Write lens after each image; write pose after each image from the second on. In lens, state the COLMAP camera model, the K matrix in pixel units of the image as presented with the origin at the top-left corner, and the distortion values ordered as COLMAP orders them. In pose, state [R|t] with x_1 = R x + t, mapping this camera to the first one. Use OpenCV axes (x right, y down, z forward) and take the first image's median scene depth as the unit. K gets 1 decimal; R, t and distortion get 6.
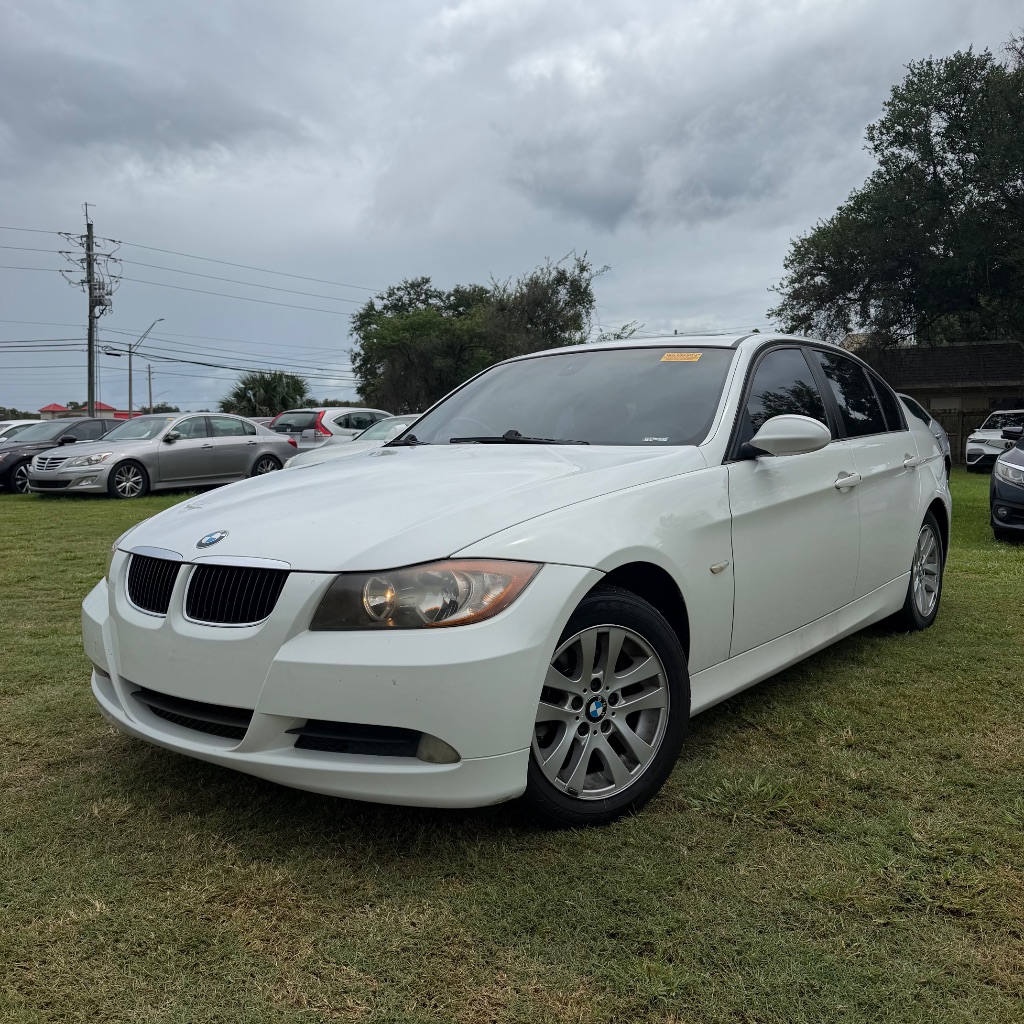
lens RADIAL K [[976.3, 0, 512.0], [0, 976.3, 512.0], [0, 0, 1]] dist [0.077709, -0.093742]
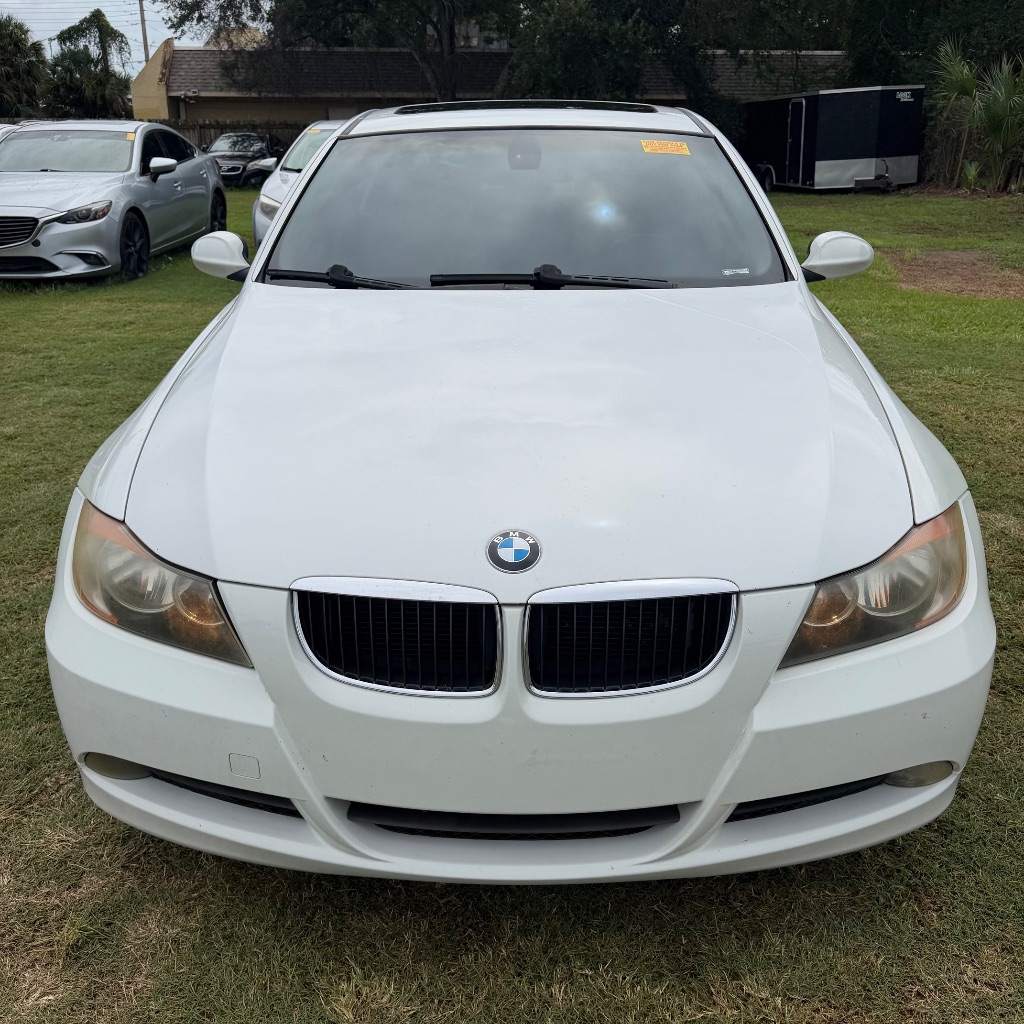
lens RADIAL K [[976.3, 0, 512.0], [0, 976.3, 512.0], [0, 0, 1]] dist [0.077709, -0.093742]
pose [[0.808997, -0.212144, 0.548196, -0.500239], [0.049552, 0.953896, 0.296019, -0.136843], [-0.585721, -0.212314, 0.782211, 0.432610]]
